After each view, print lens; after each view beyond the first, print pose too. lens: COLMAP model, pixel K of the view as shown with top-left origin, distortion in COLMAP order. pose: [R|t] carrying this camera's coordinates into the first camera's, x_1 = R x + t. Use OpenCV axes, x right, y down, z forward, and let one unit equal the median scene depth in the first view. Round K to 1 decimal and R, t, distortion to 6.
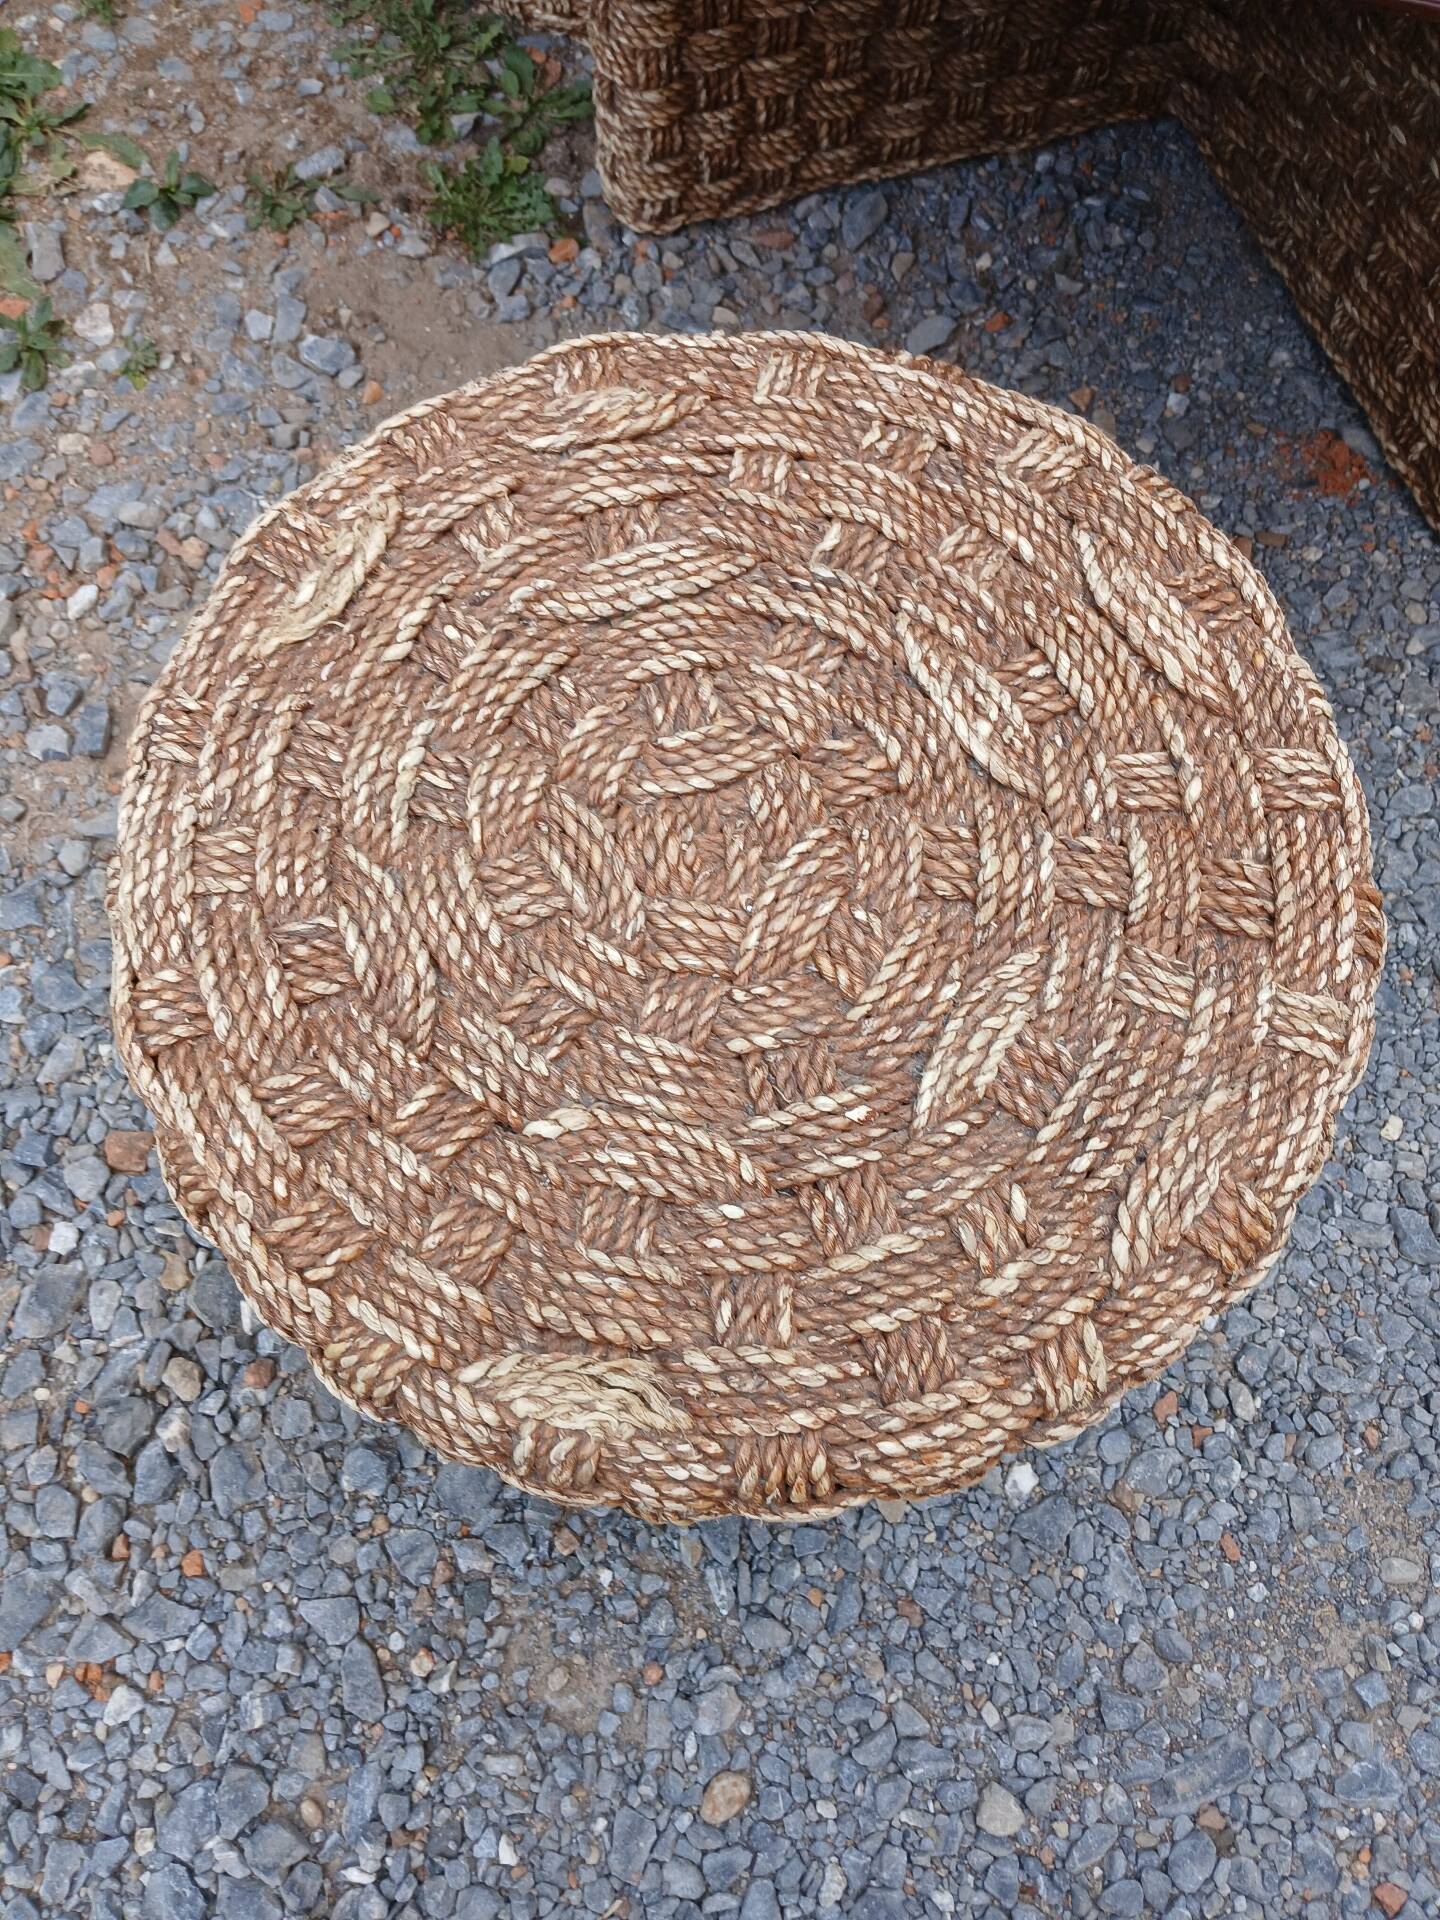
lens RADIAL K [[1528.1, 0, 723.7], [0, 1528.1, 955.1], [0, 0, 1]] dist [-0.042128, 0.000140]
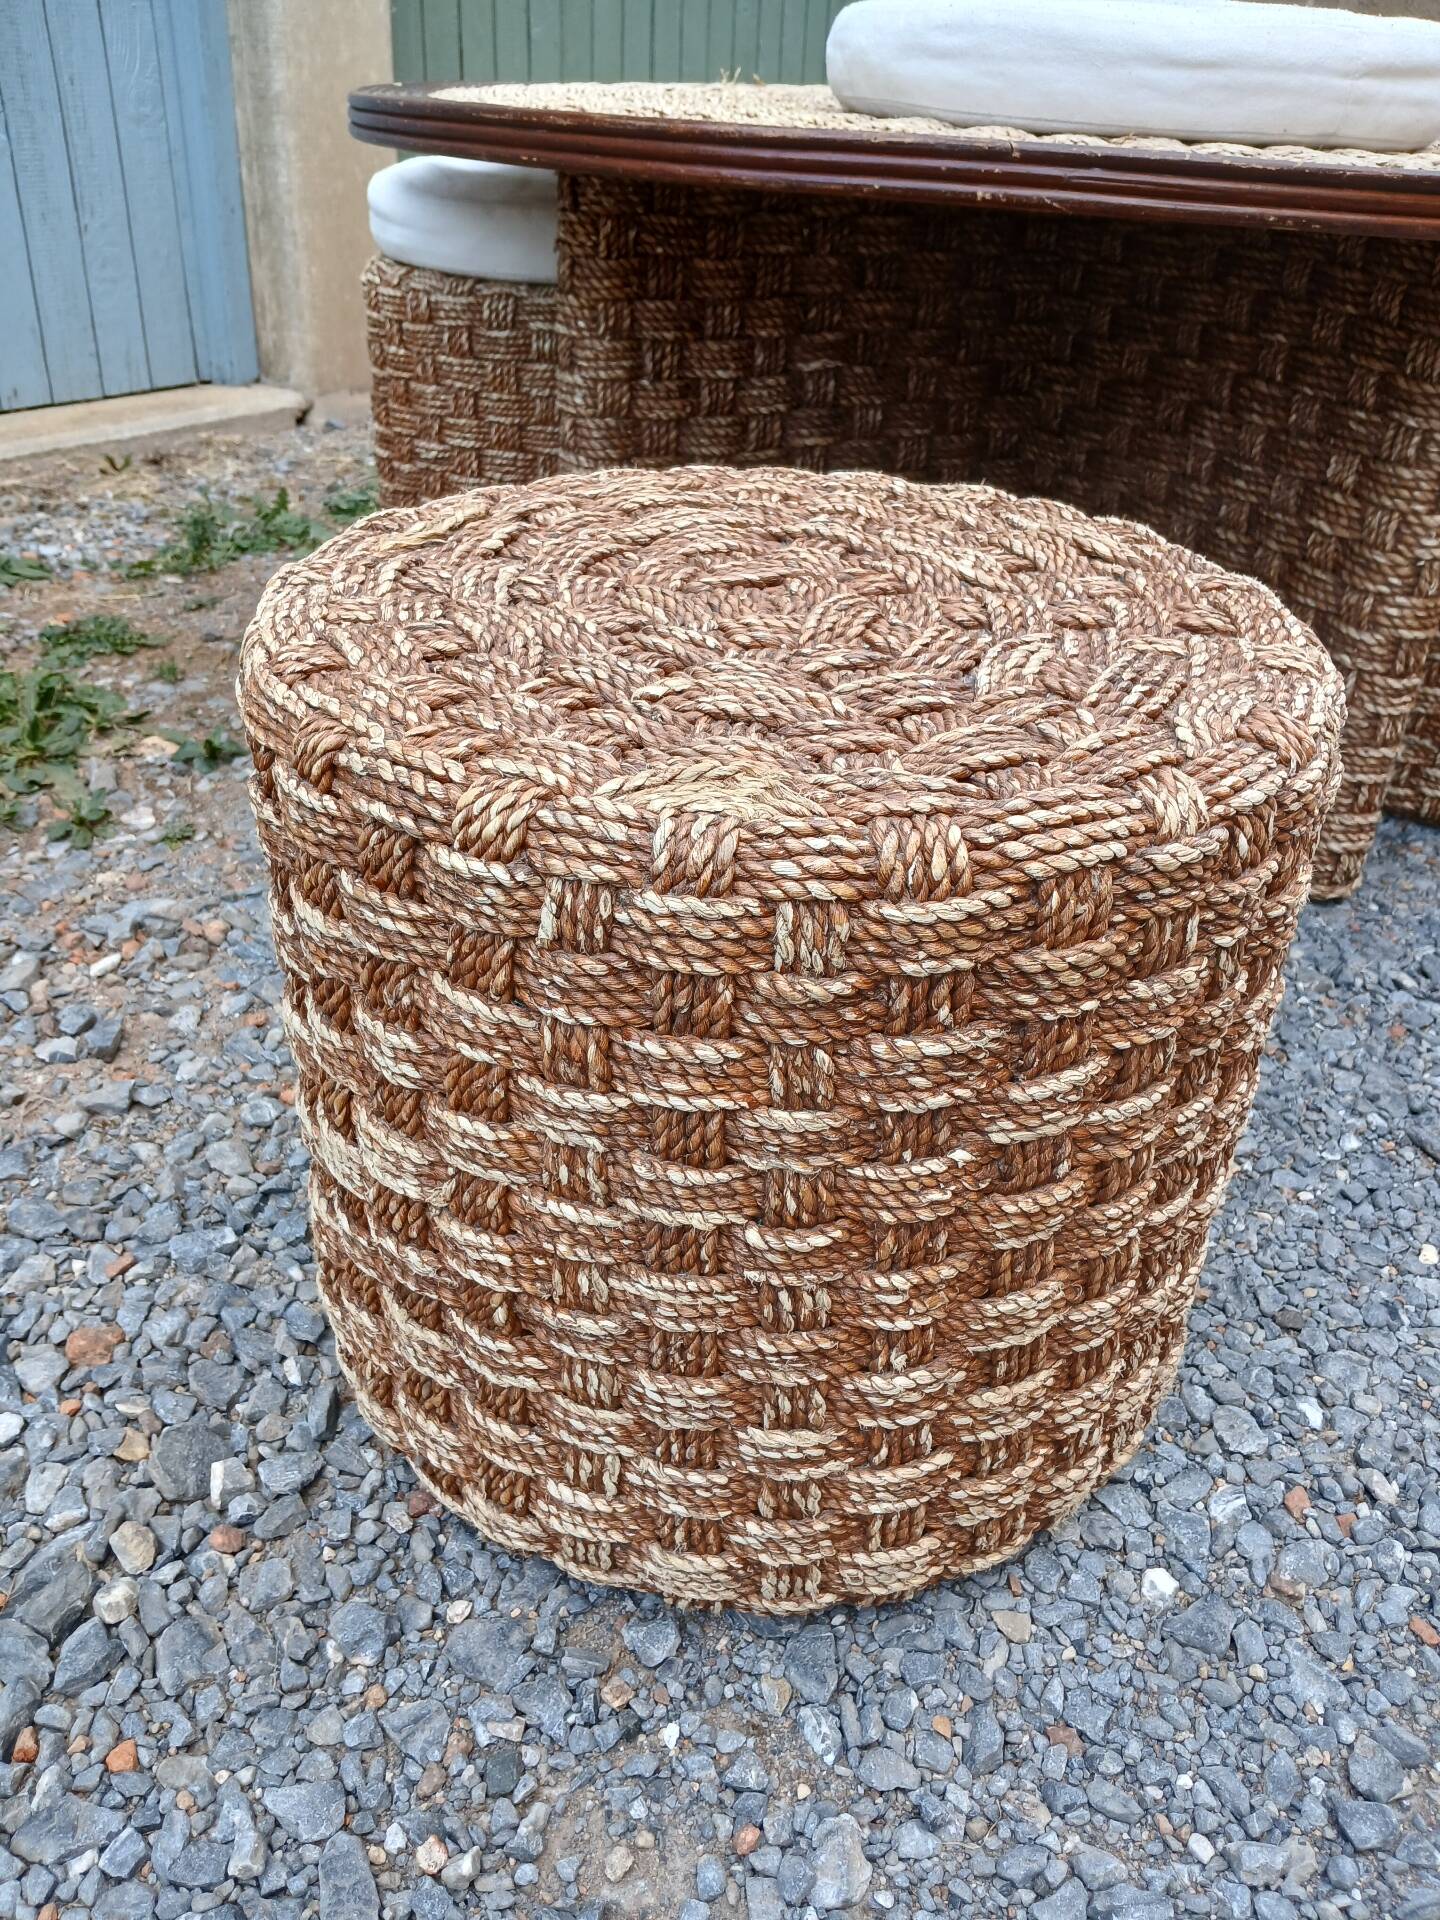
lens RADIAL K [[1482.8, 0, 726.0], [0, 1482.8, 946.7], [0, 0, 1]] dist [0.076200, -0.183688]
pose [[0.994099, -0.041550, 0.100199, -0.091747], [0.094220, 0.788462, -0.607824, 0.468486], [-0.053748, 0.613679, 0.787724, 0.131228]]
